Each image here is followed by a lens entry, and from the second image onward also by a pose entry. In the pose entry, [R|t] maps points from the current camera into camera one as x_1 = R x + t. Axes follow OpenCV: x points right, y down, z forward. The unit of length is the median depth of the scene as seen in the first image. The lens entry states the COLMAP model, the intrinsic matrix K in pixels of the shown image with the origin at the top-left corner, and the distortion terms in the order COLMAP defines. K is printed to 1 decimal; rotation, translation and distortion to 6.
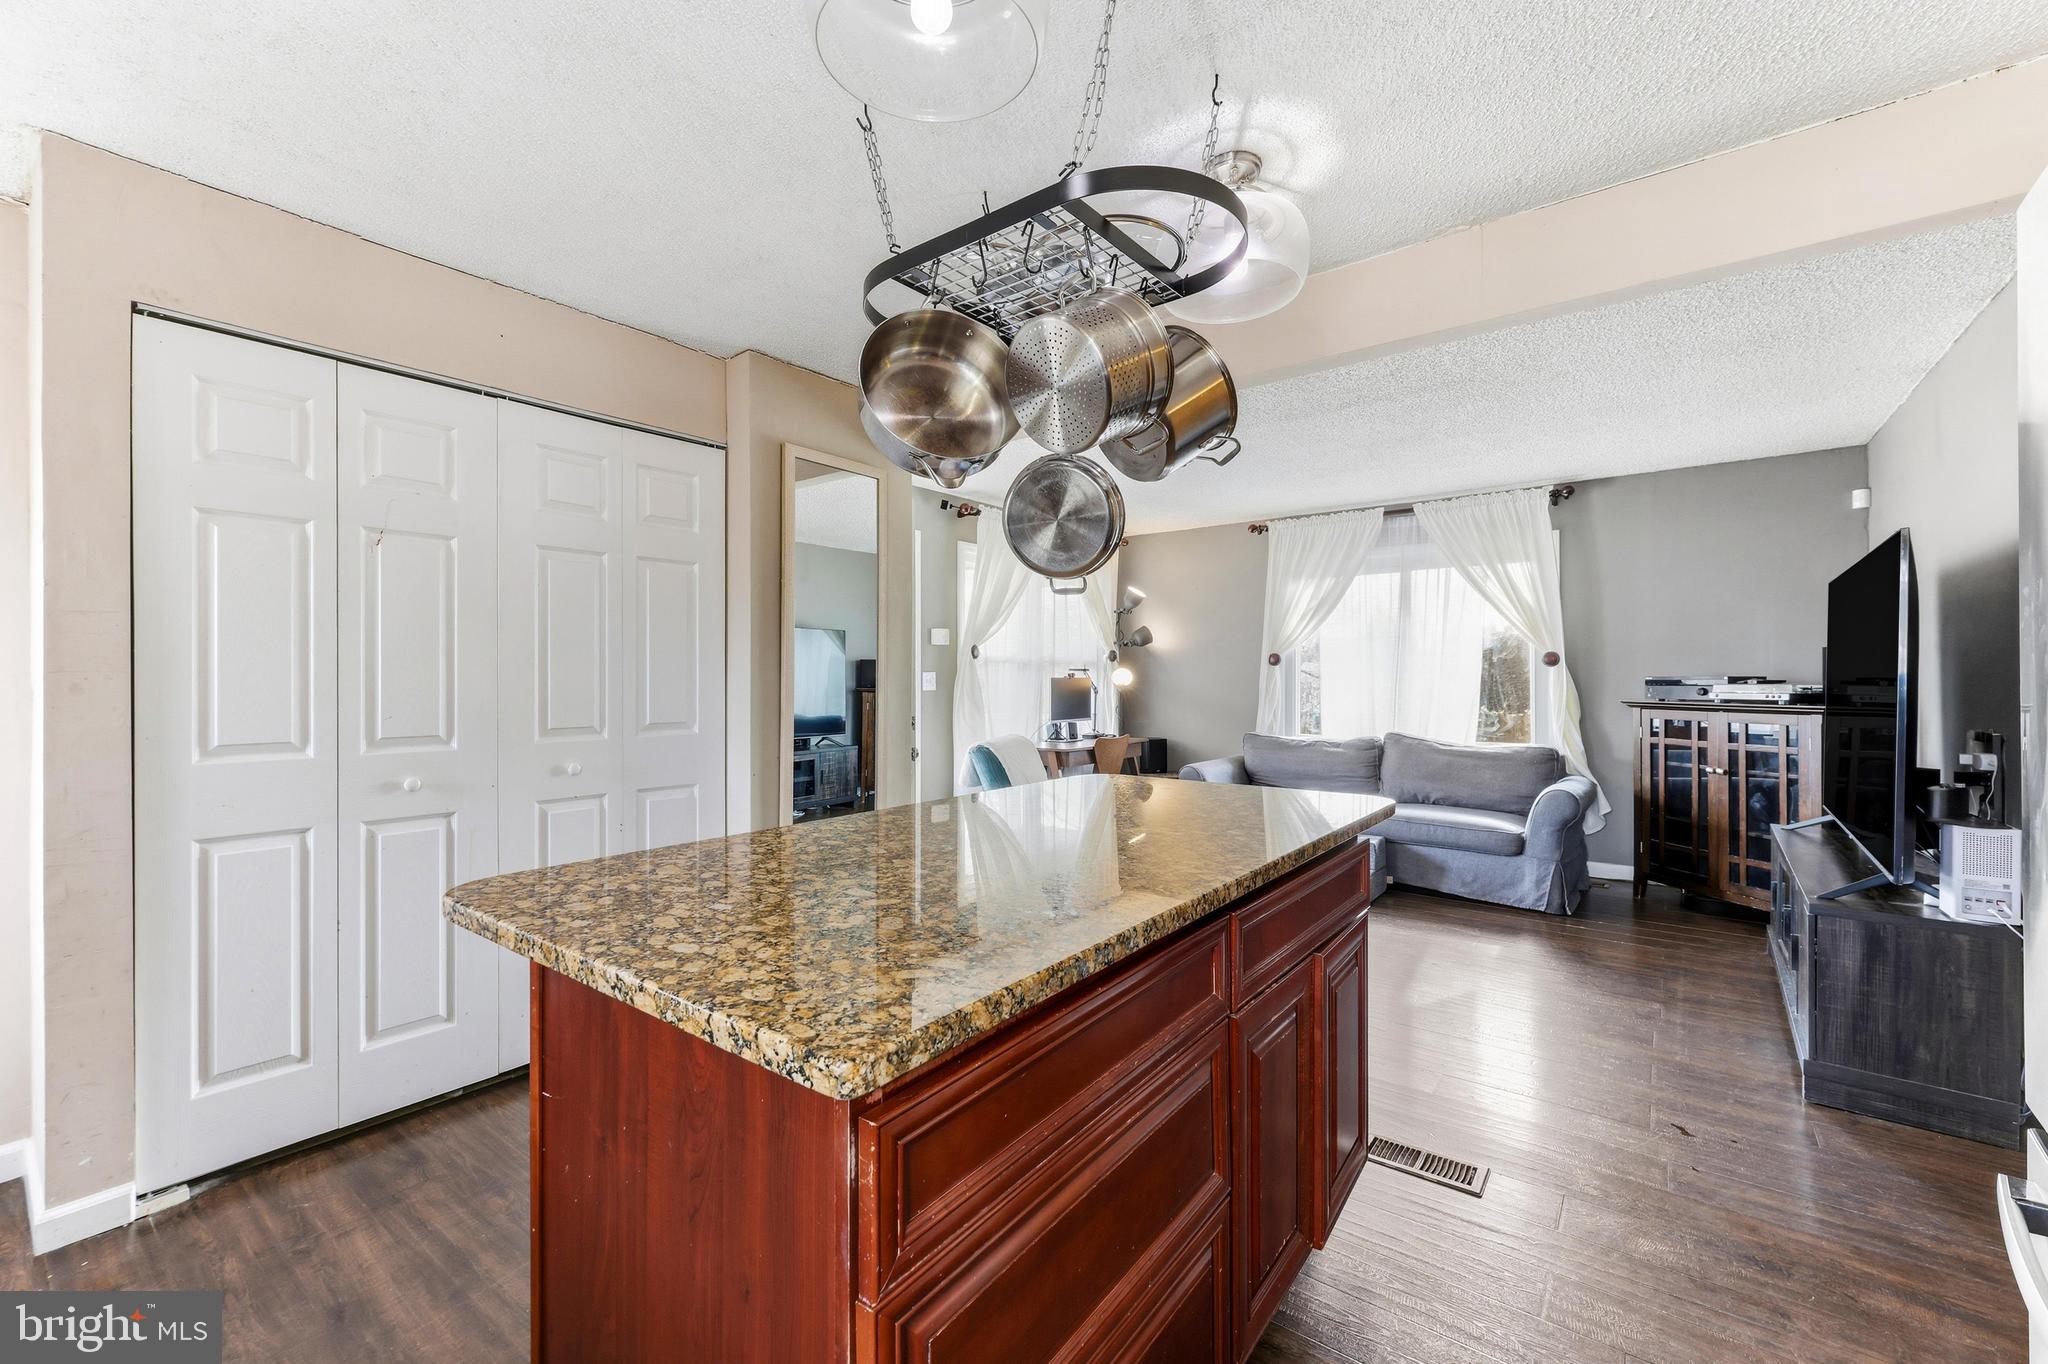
lens RADIAL K [[831.7, 0, 1024.1], [0, 831.7, 685.8], [0, 0, 1]] dist [-0.000830, -0.000200]
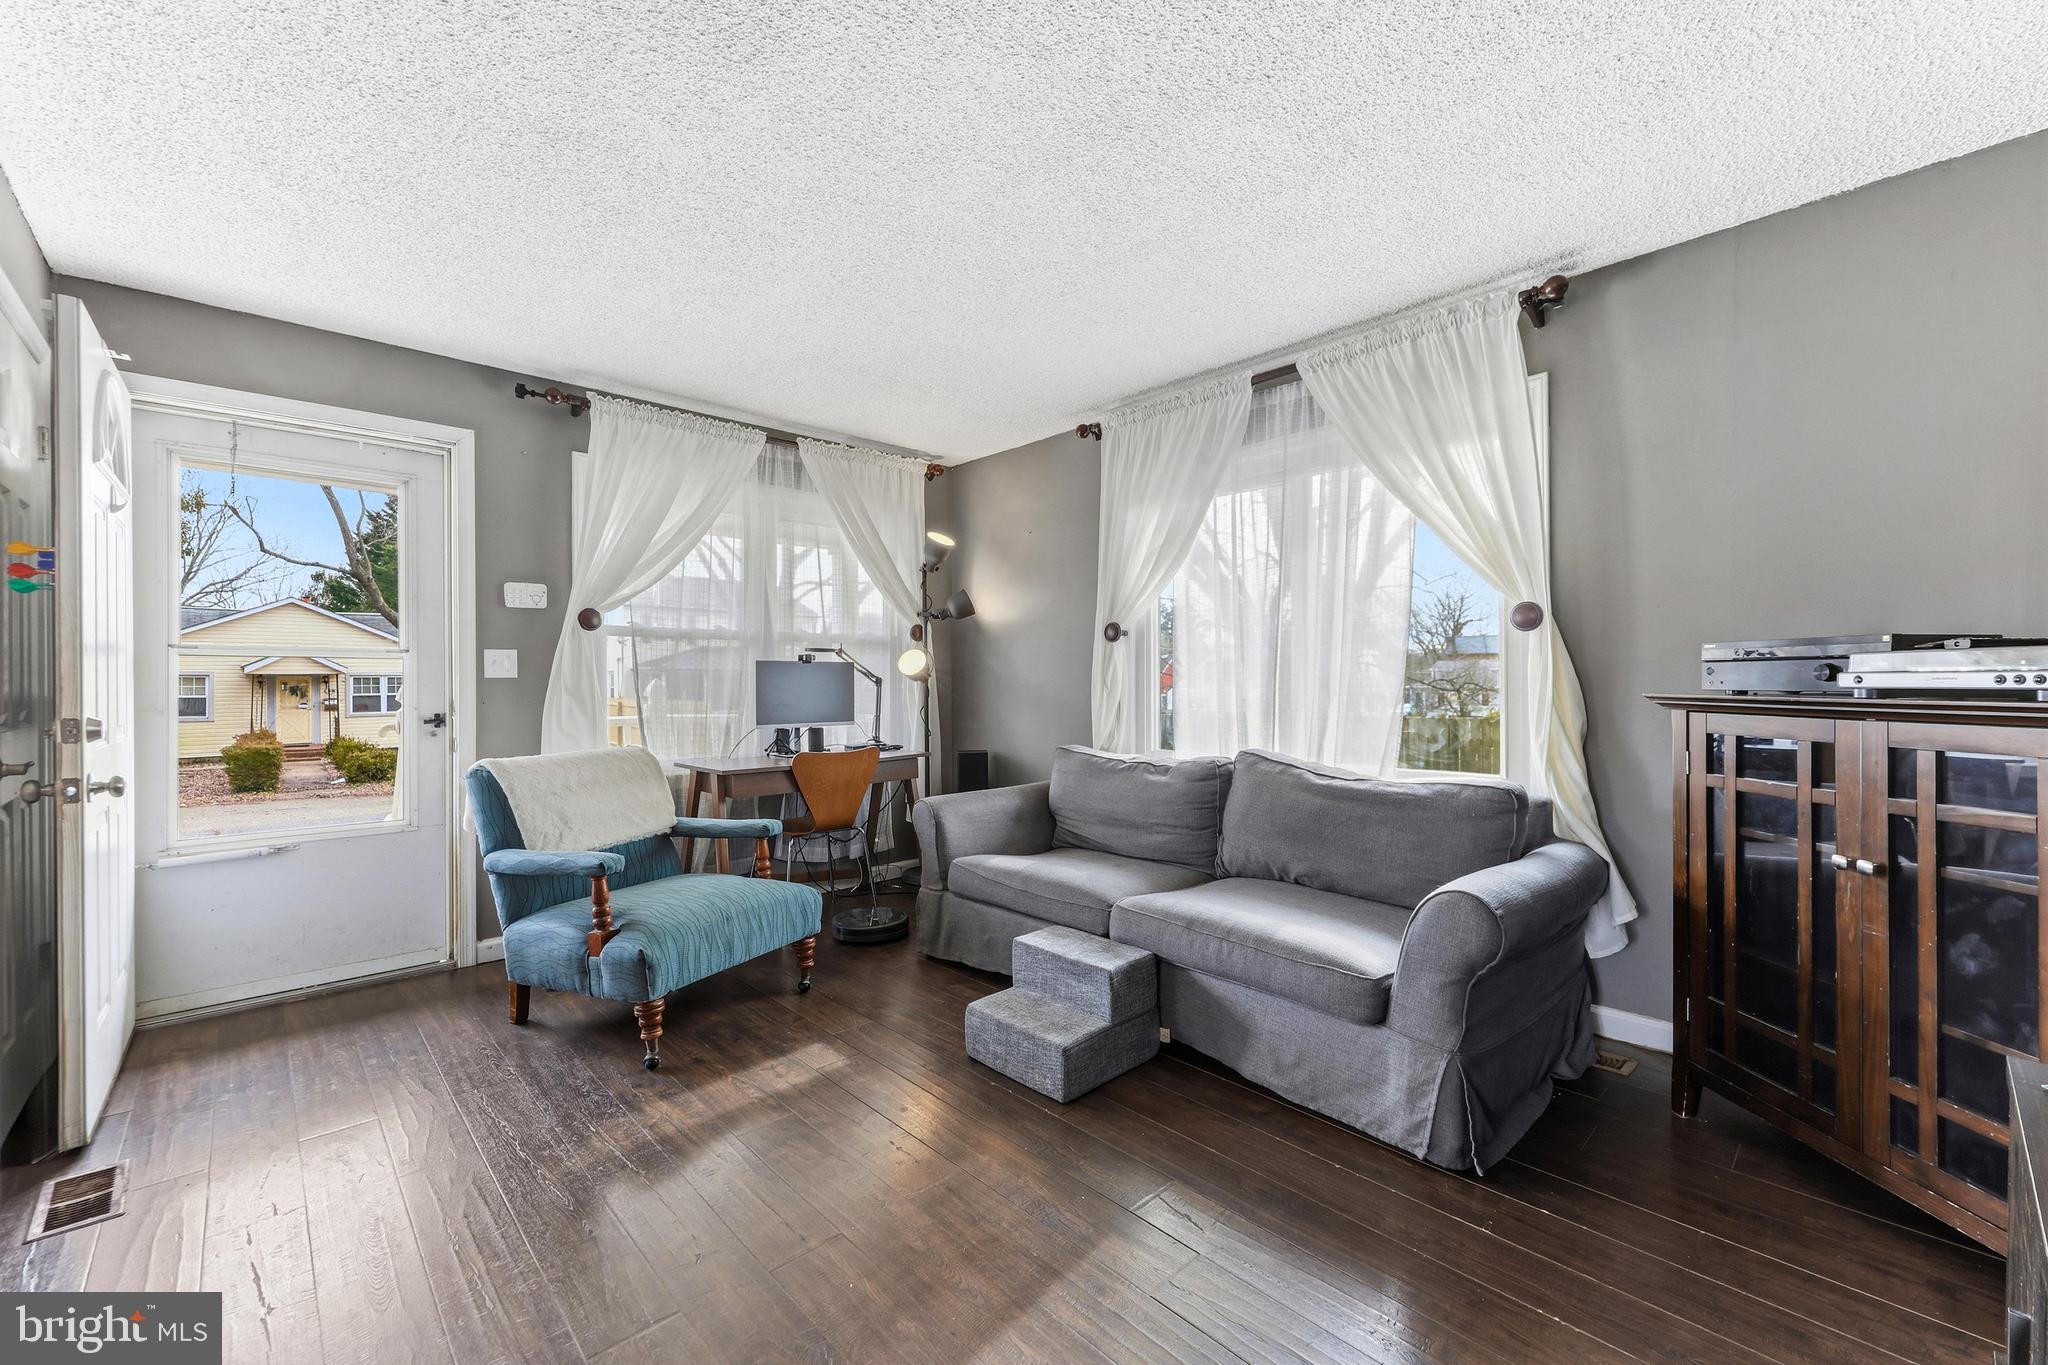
lens RADIAL K [[816.3, 0, 1020.0], [0, 816.3, 684.4], [0, 0, 1]] dist [-0.004190, -0.000348]
pose [[0.988165, 0.001035, -0.153389, 0.437157], [-0.001575, 0.999993, -0.003397, 0.014594], [0.153385, 0.003599, 0.988160, 0.485718]]
